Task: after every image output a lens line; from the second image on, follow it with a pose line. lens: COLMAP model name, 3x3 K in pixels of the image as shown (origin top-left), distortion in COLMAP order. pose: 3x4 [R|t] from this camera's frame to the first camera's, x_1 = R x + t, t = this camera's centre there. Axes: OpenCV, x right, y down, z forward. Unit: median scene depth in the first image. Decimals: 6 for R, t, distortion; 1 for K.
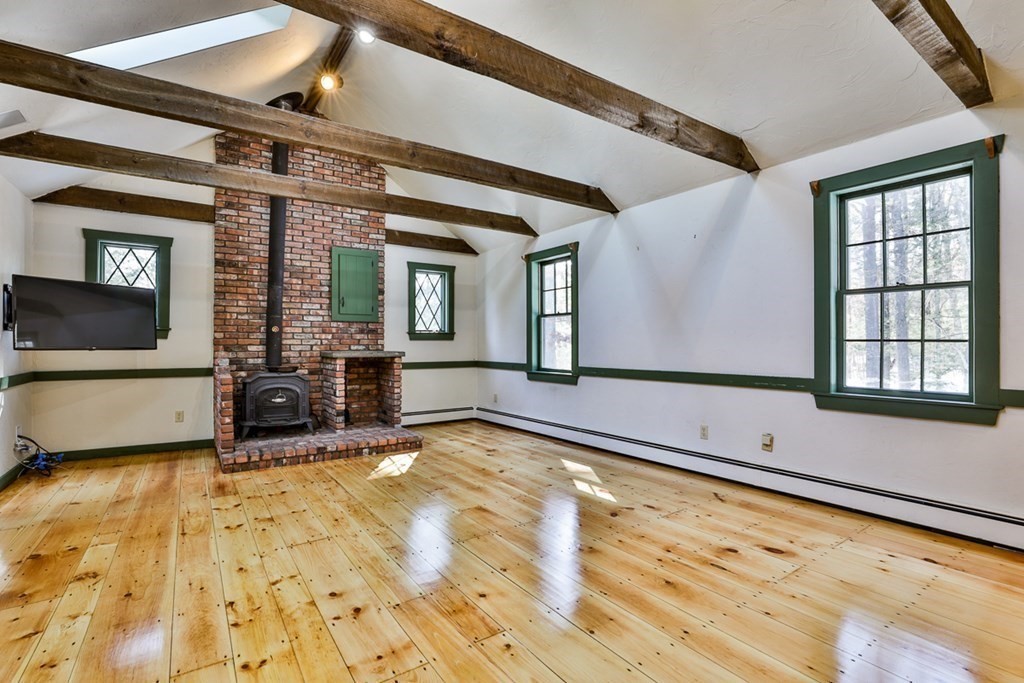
lens RADIAL K [[480.5, 0, 511.4], [0, 480.5, 345.9], [0, 0, 1]] dist [-0.043171, 0.010198]
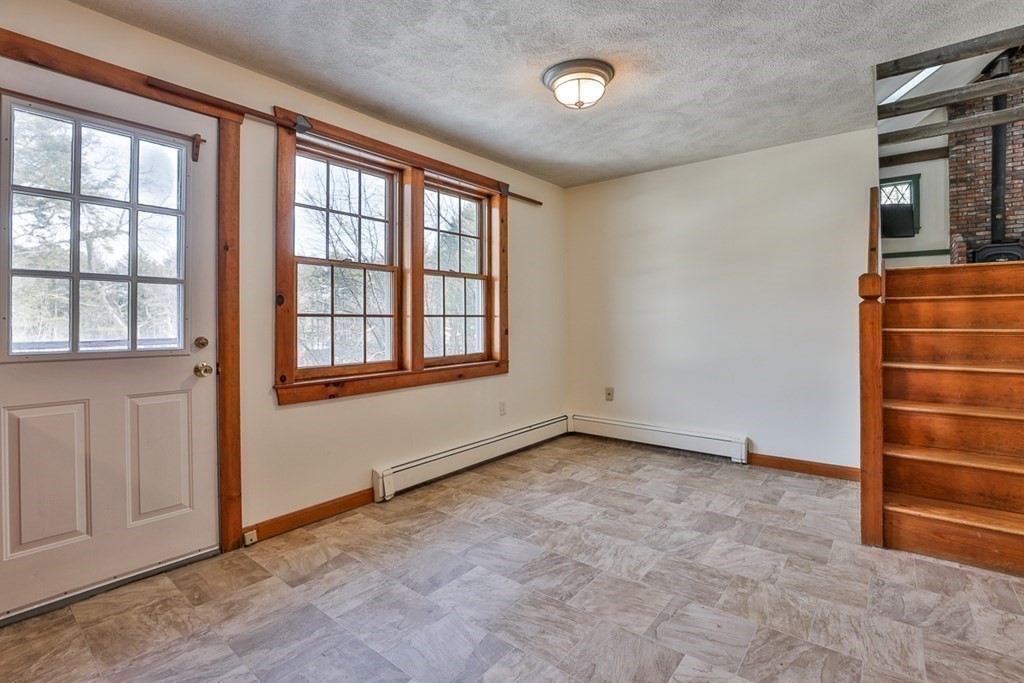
lens RADIAL K [[480.5, 0, 509.9], [0, 480.5, 320.1], [0, 0, 1]] dist [-0.043171, 0.010198]
pose [[0.271134, -0.001573, -0.962540, 0.457058], [0.007571, 0.999971, 0.000499, 0.266875], [0.962512, -0.007423, 0.271138, -0.818990]]
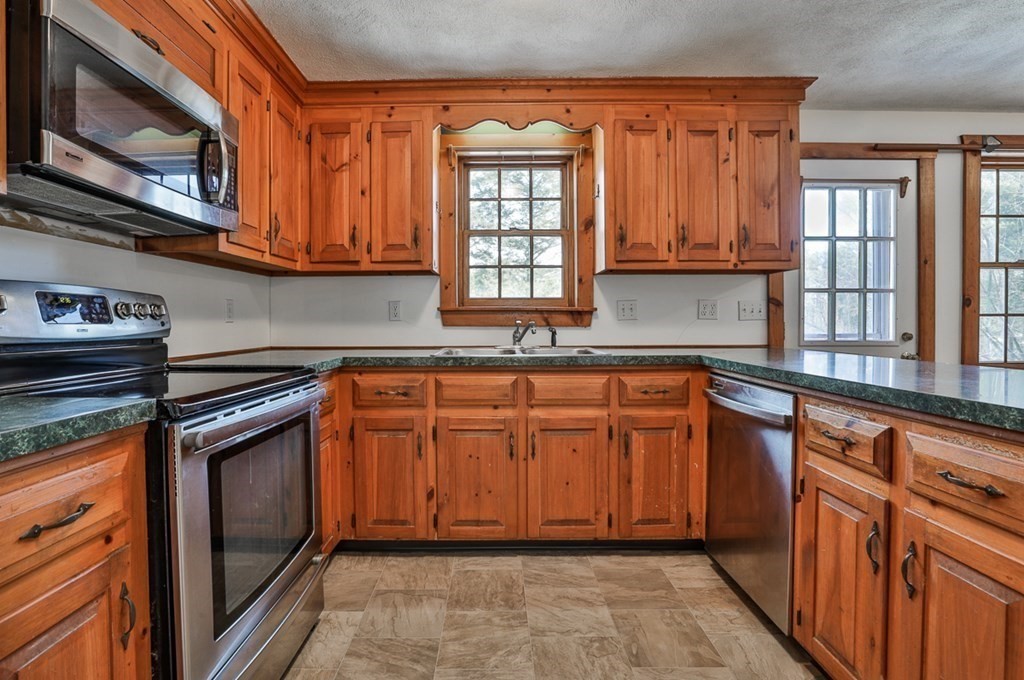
lens RADIAL K [[480.5, 0, 479.5], [0, 480.5, 330.0], [0, 0, 1]] dist [-0.043171, 0.010198]
pose [[-0.585558, 0.014444, -0.810502, 0.733385], [0.007550, 0.999895, 0.012365, 0.266666], [0.810595, 0.001121, -0.585606, -1.081418]]
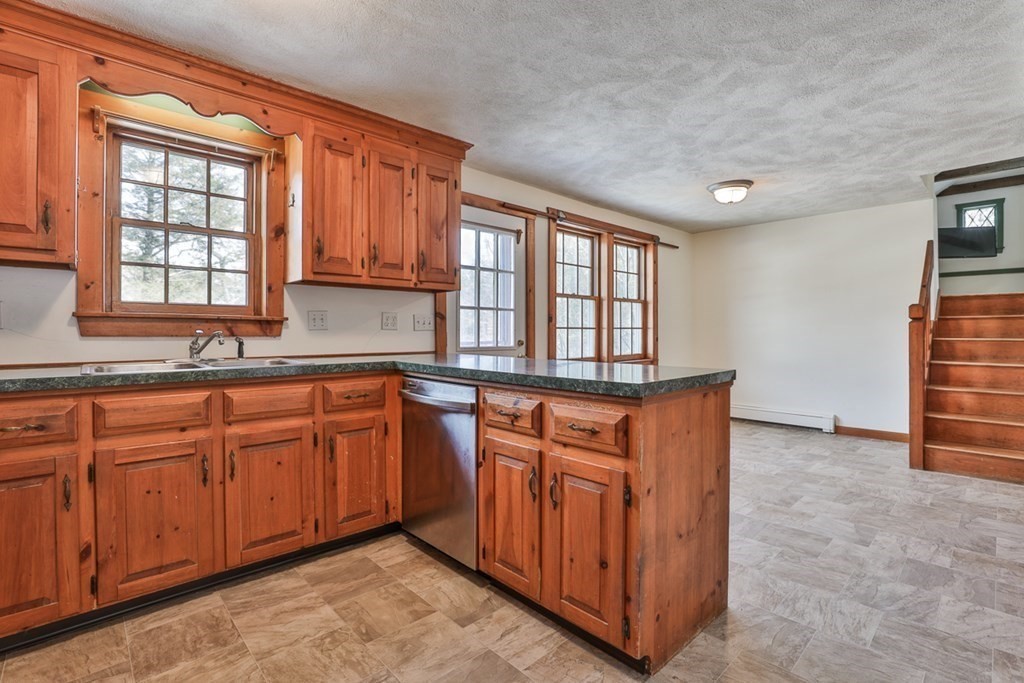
lens RADIAL K [[480.5, 0, 514.4], [0, 480.5, 334.4], [0, 0, 1]] dist [-0.043171, 0.010198]
pose [[0.144593, 0.006053, -0.989473, 0.783873], [0.004223, 0.999968, 0.006735, 0.265574], [0.989482, -0.005153, 0.144563, -1.123844]]
